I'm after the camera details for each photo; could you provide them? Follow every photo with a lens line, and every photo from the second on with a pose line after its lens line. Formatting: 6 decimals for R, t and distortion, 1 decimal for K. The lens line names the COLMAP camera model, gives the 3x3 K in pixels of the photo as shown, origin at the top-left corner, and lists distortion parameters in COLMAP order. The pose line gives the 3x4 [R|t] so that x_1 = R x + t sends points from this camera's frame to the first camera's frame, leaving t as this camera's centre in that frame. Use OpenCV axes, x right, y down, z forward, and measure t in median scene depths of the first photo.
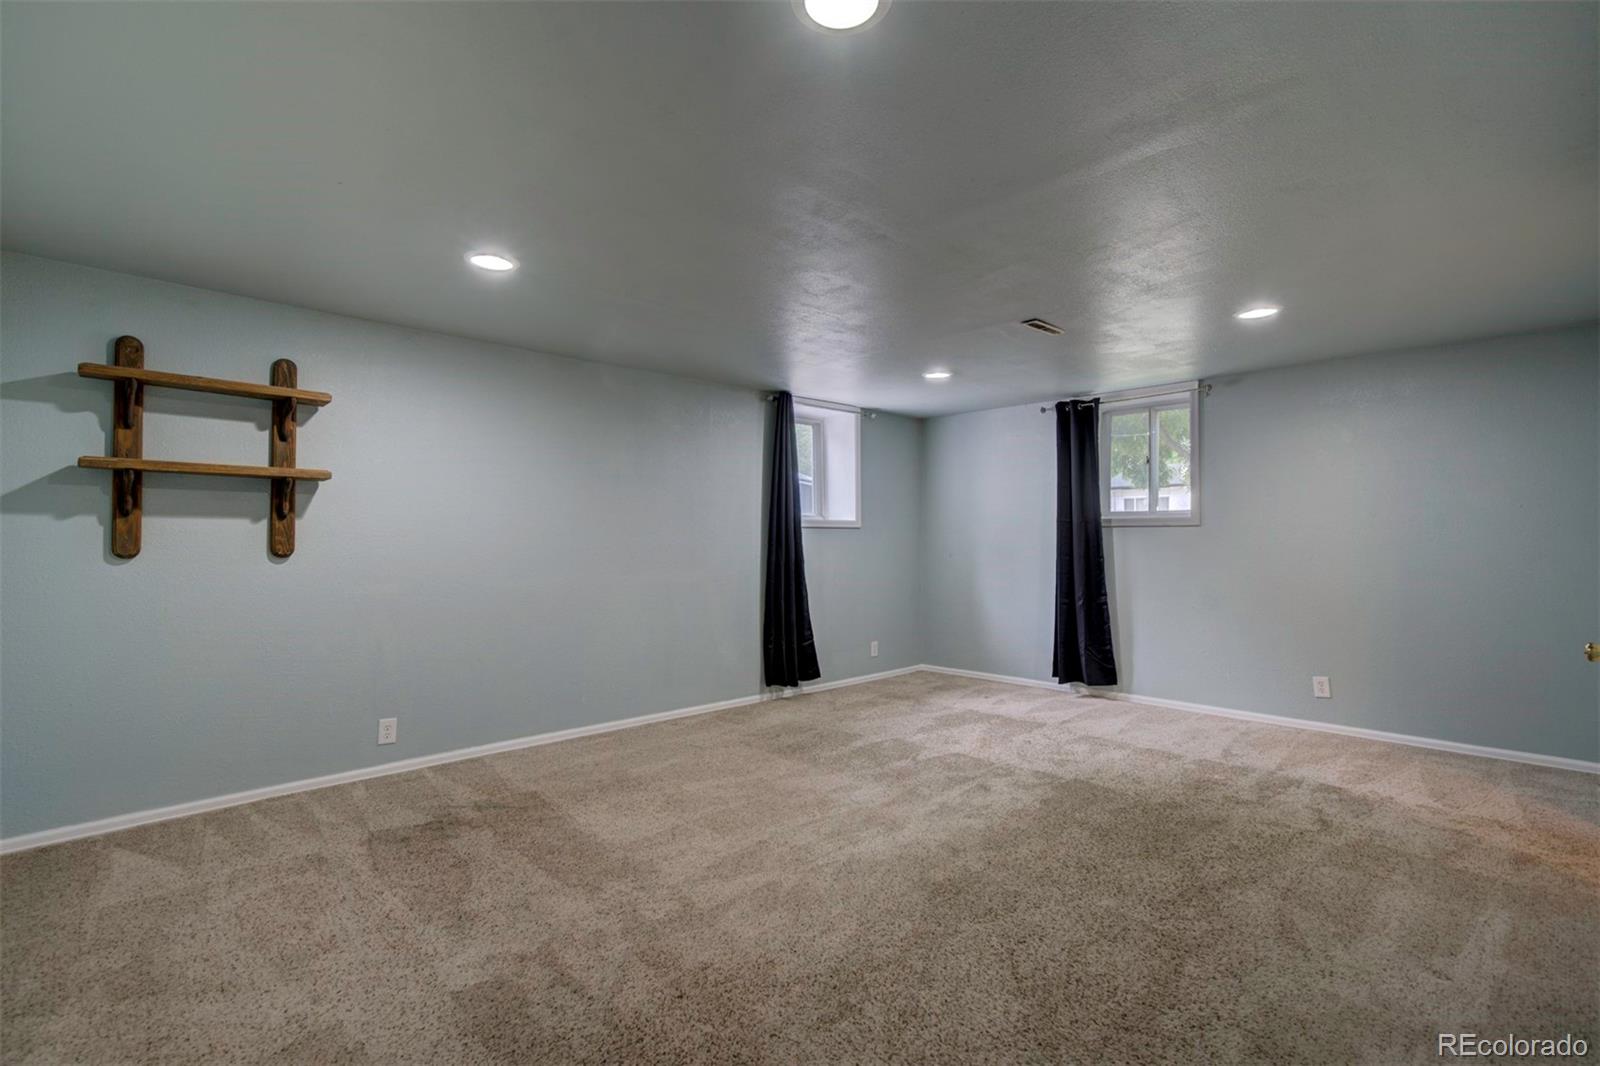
lens RADIAL K [[732.5, 0, 795.9], [0, 732.5, 539.9], [0, 0, 1]] dist [-0.035497, 0.029316]
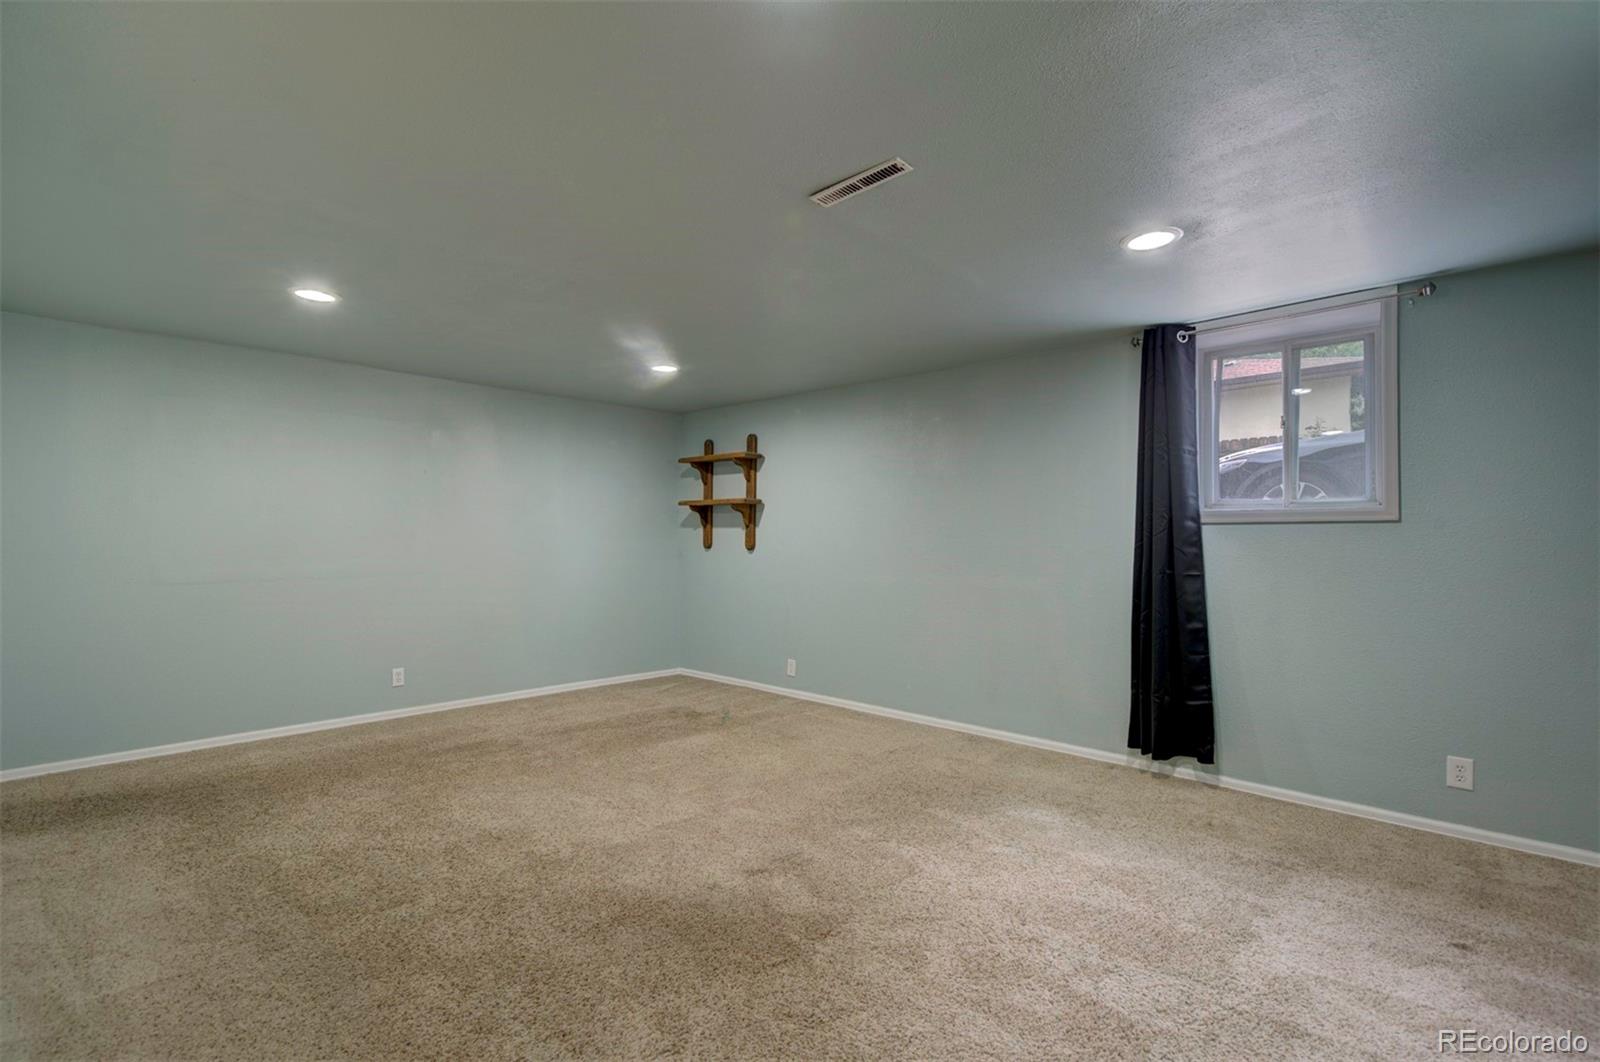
lens RADIAL K [[732.5, 0, 795.9], [0, 732.5, 537.9], [0, 0, 1]] dist [-0.035497, 0.029316]
pose [[0.035602, -0.008048, -0.999334, 0.862042], [-0.004498, 0.999956, -0.008213, 0.008231], [0.999356, 0.004787, 0.035565, 0.873198]]
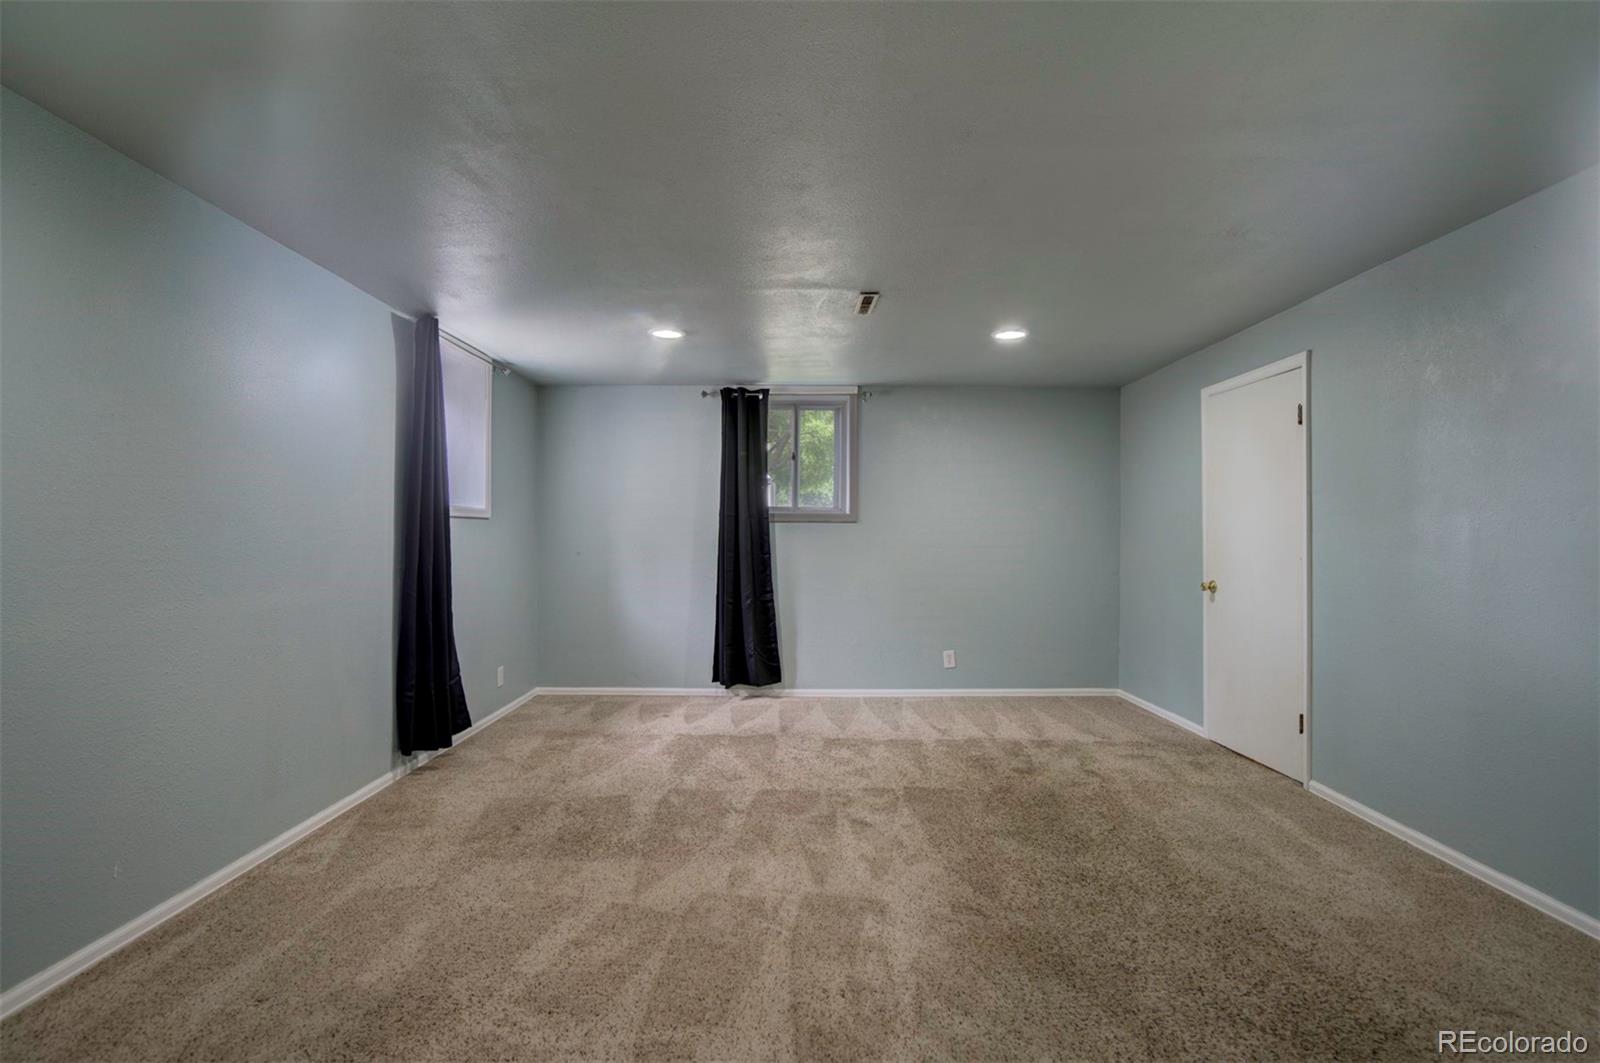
lens RADIAL K [[732.5, 0, 795.9], [0, 732.5, 538.4], [0, 0, 1]] dist [-0.035497, 0.029316]
pose [[0.695925, 0.001186, 0.718113, -0.354161], [-0.002529, 0.999996, 0.000800, 0.004916], [-0.718110, -0.002372, 0.695926, 0.398467]]
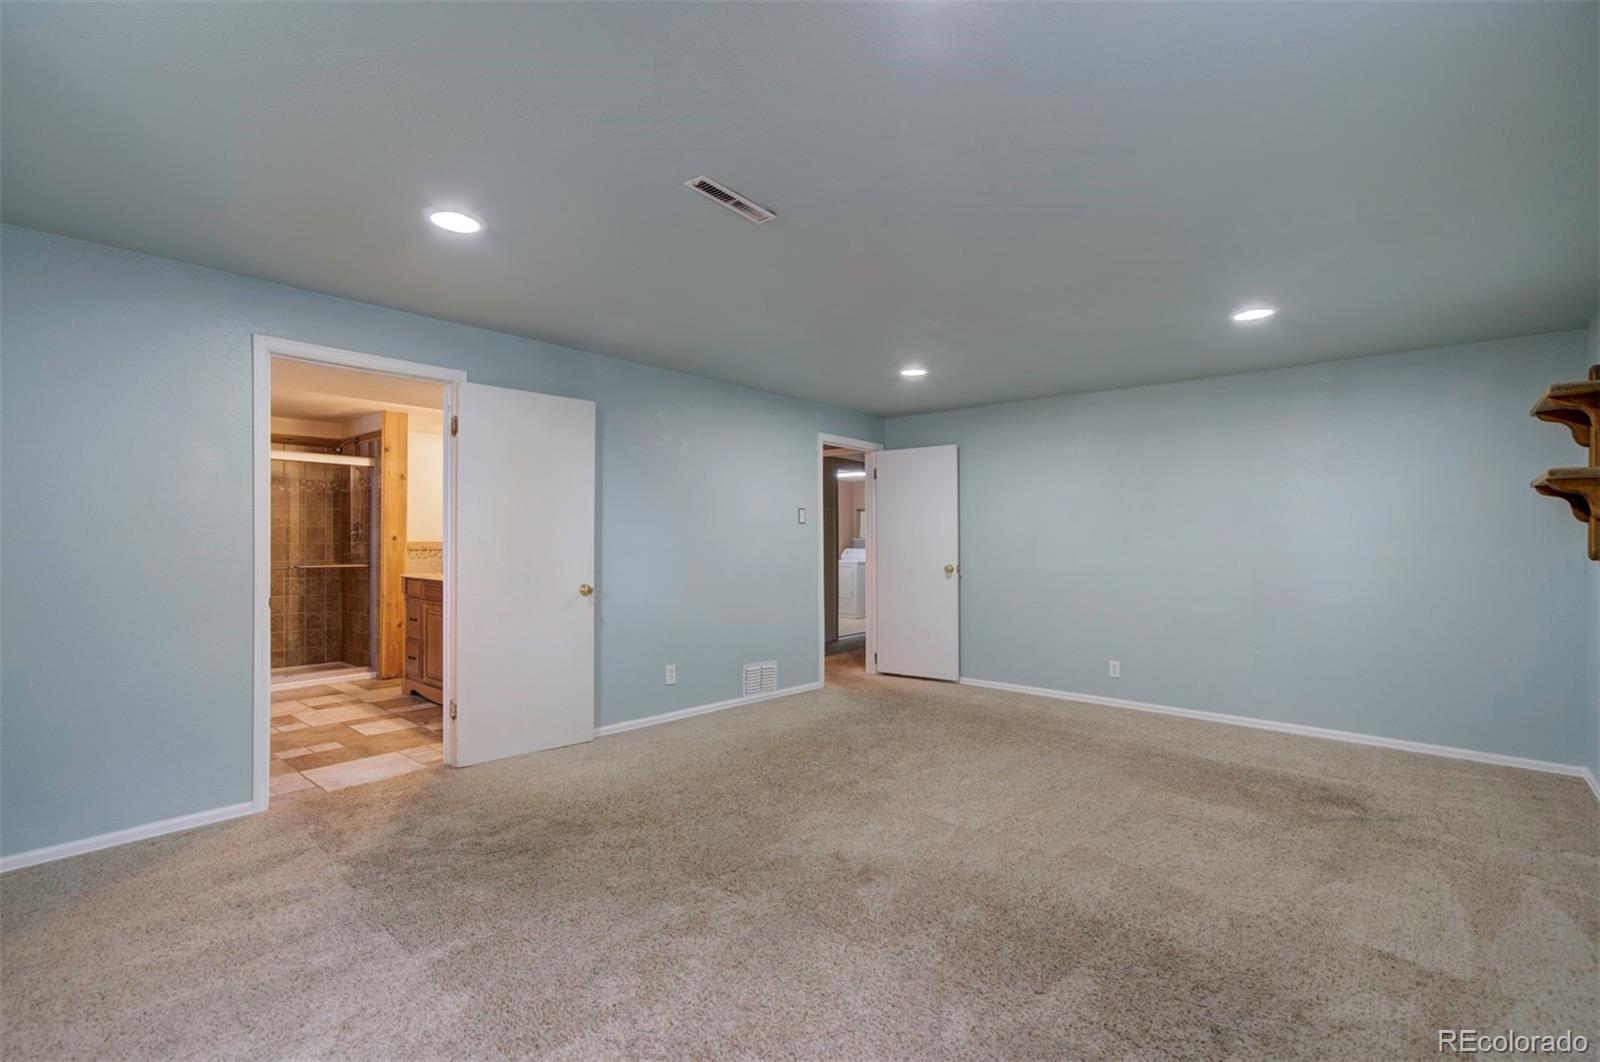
lens RADIAL K [[709.2, 0, 801.7], [0, 709.2, 540.3], [0, 0, 1]] dist [0.009814, 0.000207]
pose [[-0.997613, -0.007663, -0.068629, 0.302866], [-0.007122, 0.999942, -0.008127, 0.011638], [0.068687, -0.007619, -0.997609, 1.503800]]
